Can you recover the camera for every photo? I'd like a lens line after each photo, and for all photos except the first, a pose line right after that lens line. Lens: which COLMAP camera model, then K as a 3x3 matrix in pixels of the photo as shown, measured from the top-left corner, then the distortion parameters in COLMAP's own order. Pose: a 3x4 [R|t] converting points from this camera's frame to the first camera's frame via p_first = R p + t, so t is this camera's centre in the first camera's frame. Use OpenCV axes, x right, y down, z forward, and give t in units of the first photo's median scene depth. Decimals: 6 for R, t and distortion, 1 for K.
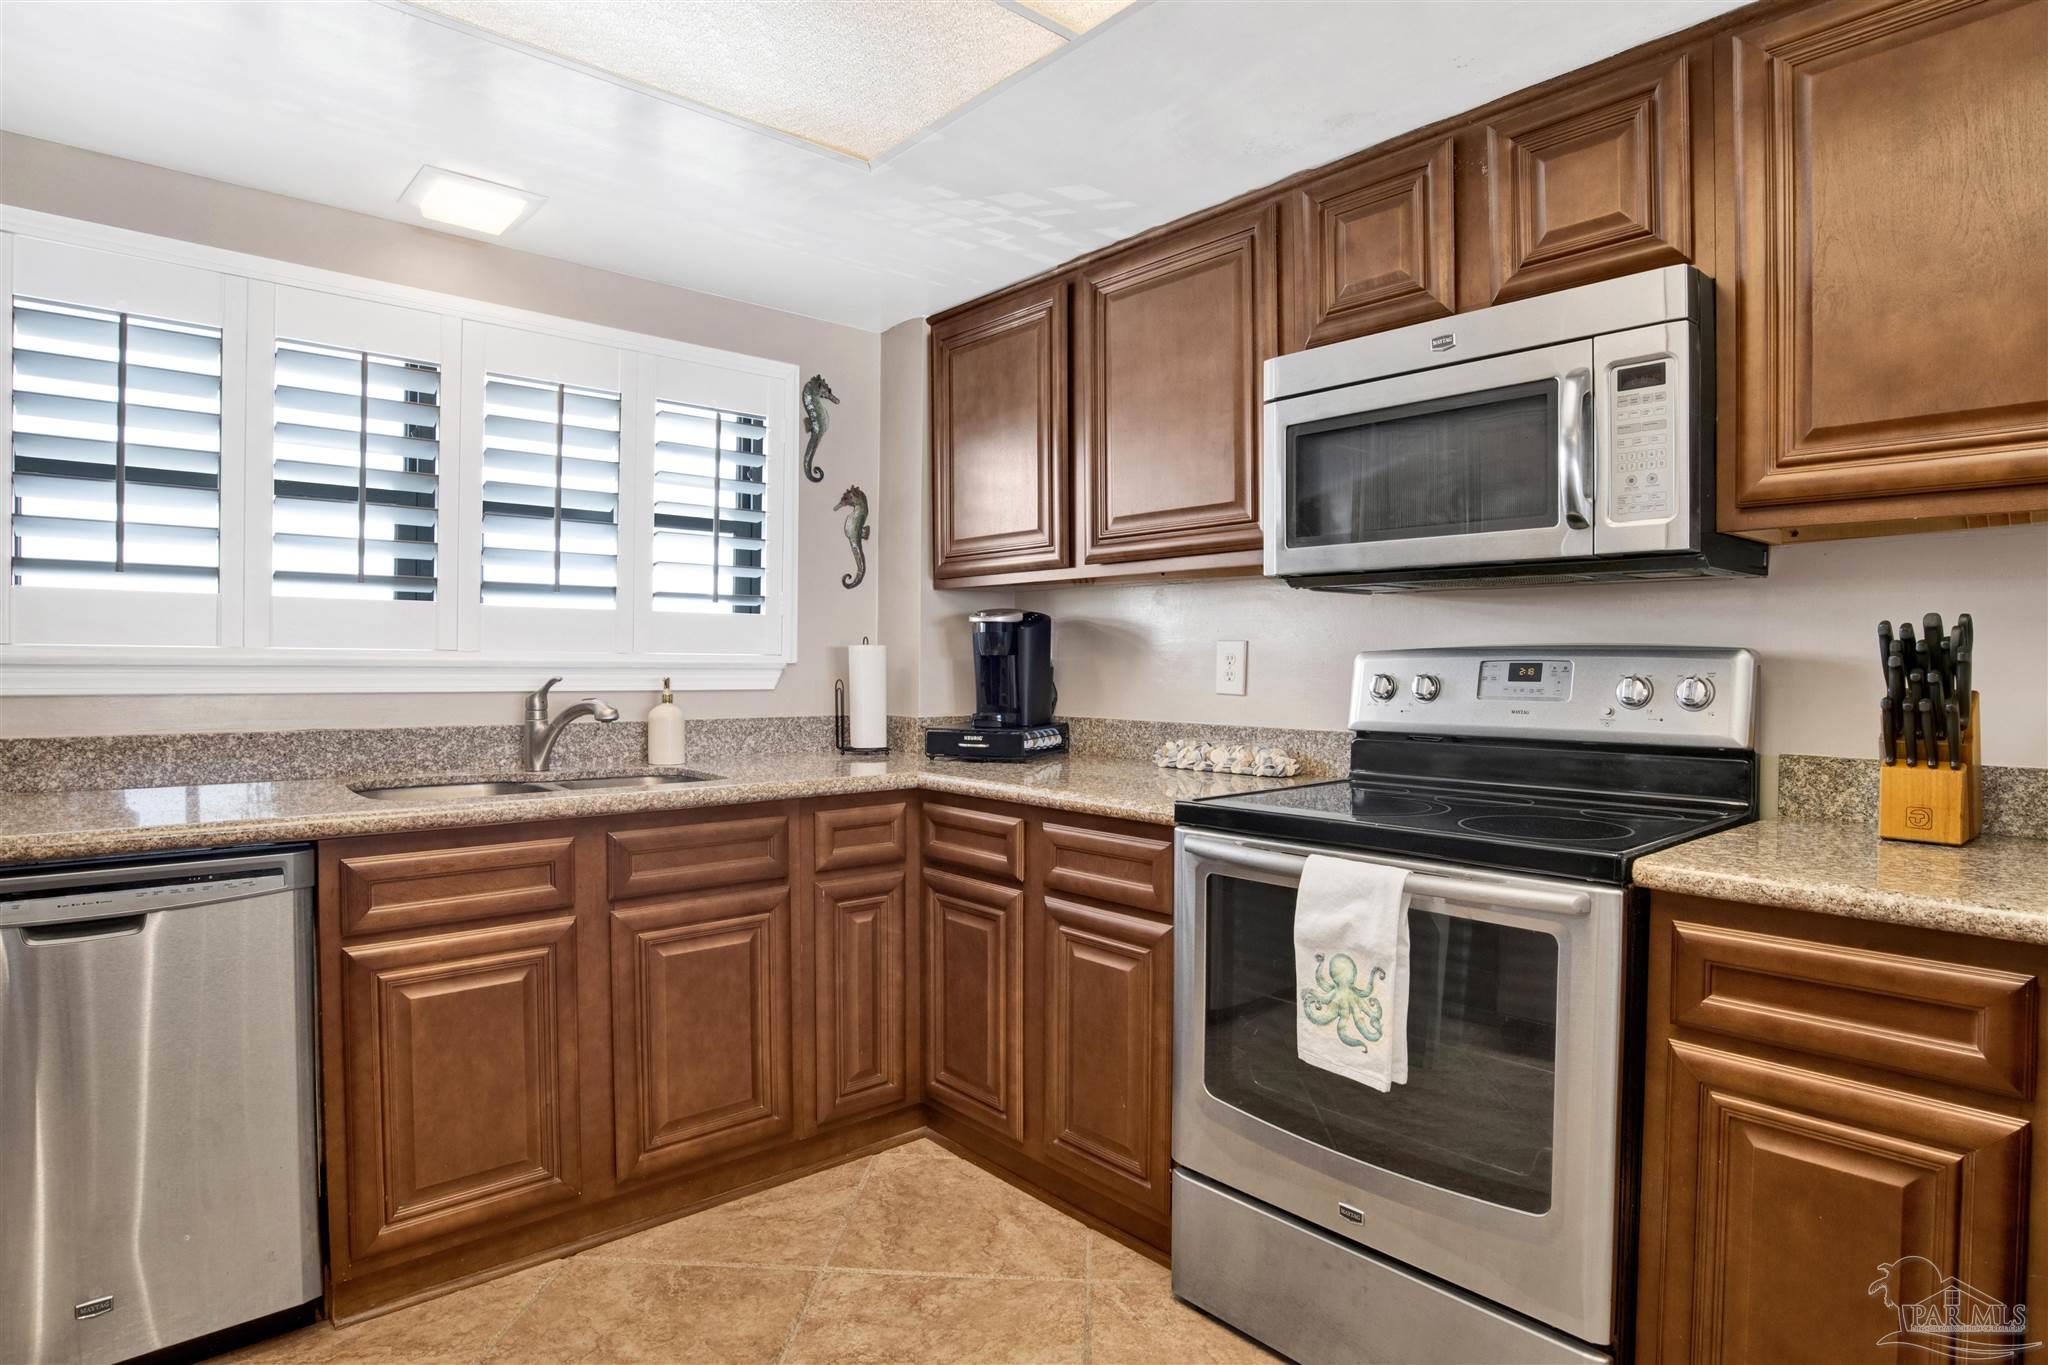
lens RADIAL K [[1123.5, 0, 1028.4], [0, 1123.5, 651.6], [0, 0, 1]] dist [-0.042837, 0.014338]
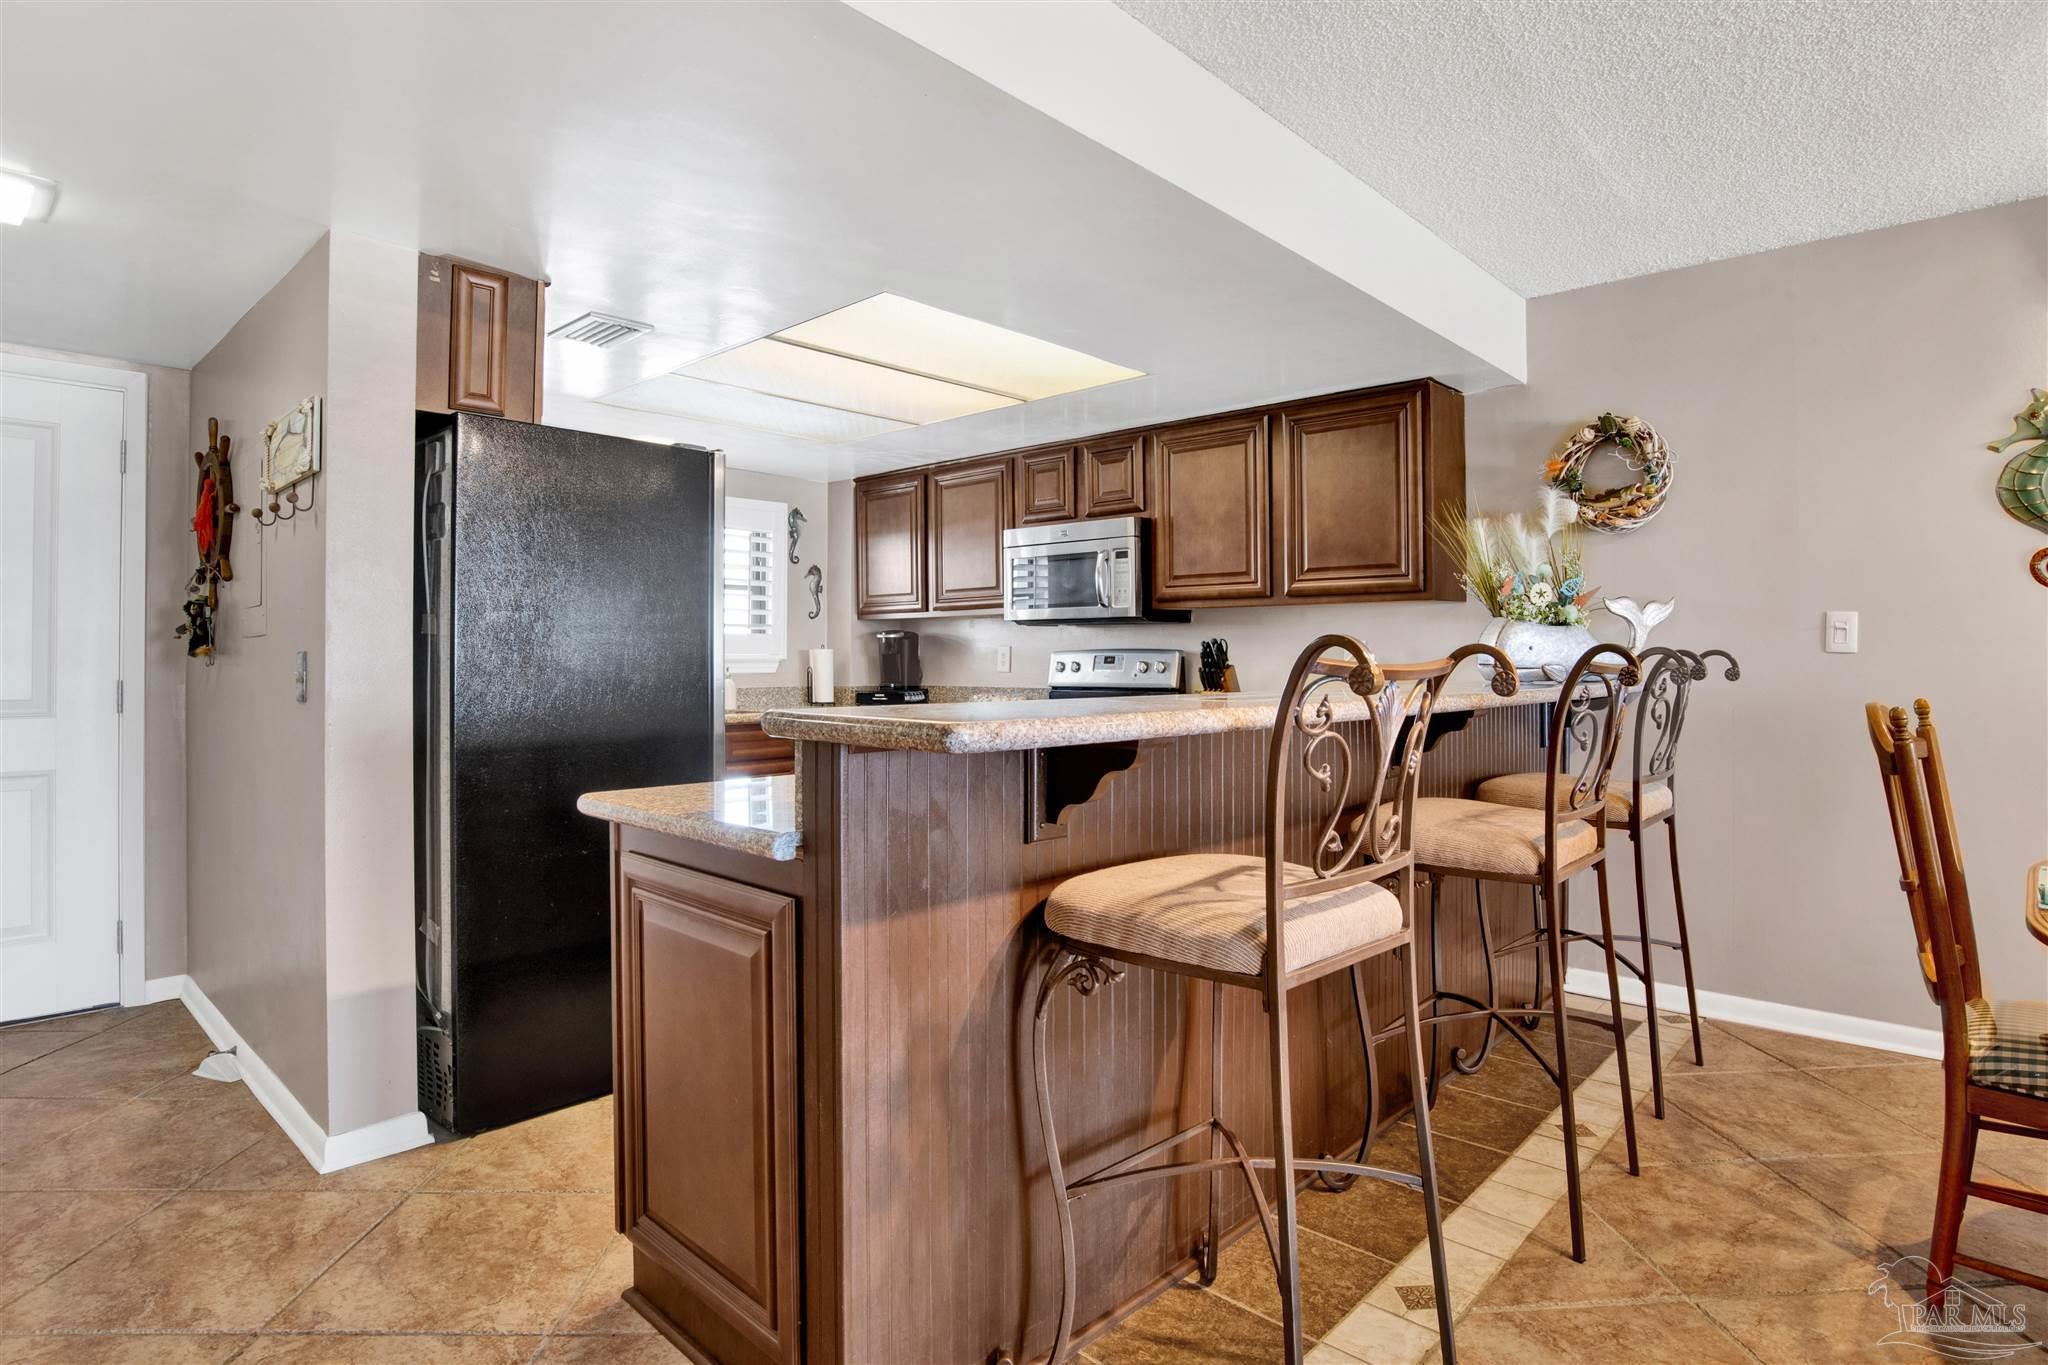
lens RADIAL K [[1123.5, 0, 1028.4], [0, 1123.5, 651.6], [0, 0, 1]] dist [-0.042837, 0.014338]
pose [[0.995150, -0.005822, 0.098196, 0.019576], [0.005571, 0.999980, 0.002830, -0.005490], [-0.098211, -0.002269, 0.995163, -1.044181]]
